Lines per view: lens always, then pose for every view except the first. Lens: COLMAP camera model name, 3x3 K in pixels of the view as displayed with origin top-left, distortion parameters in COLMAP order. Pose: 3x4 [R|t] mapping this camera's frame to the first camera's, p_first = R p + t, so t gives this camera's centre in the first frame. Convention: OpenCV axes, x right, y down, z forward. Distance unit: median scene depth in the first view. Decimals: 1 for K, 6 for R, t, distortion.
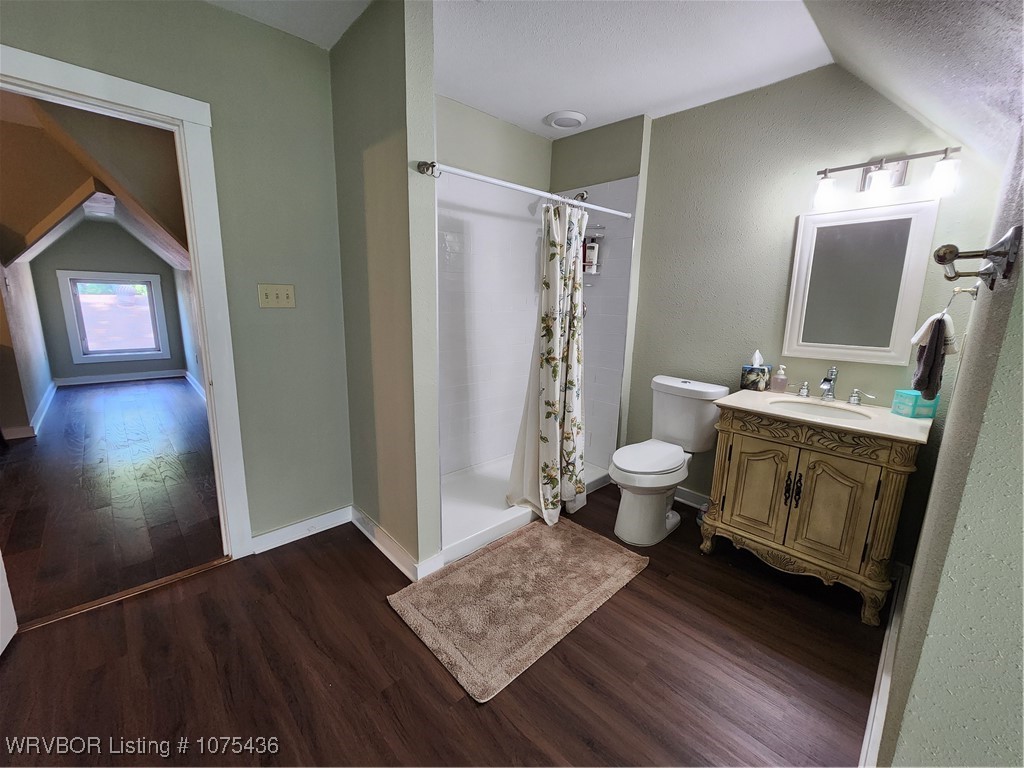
lens RADIAL K [[421.2, 0, 513.8], [0, 421.2, 383.1], [0, 0, 1]] dist [-0.002991, -0.000366]
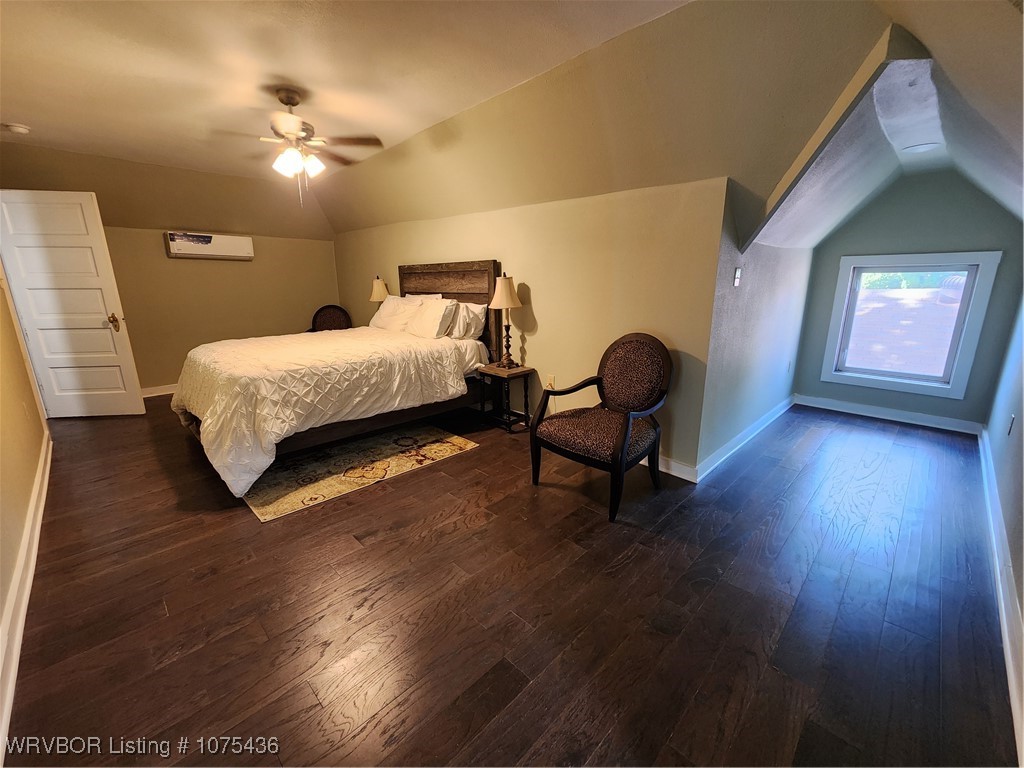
lens RADIAL K [[421.2, 0, 513.5], [0, 421.2, 388.1], [0, 0, 1]] dist [-0.002991, -0.000366]
pose [[0.018107, 0.223693, -0.974491, -0.307369], [-0.195991, 0.956537, 0.215930, -0.087966], [0.980439, 0.187081, 0.061162, 0.405789]]
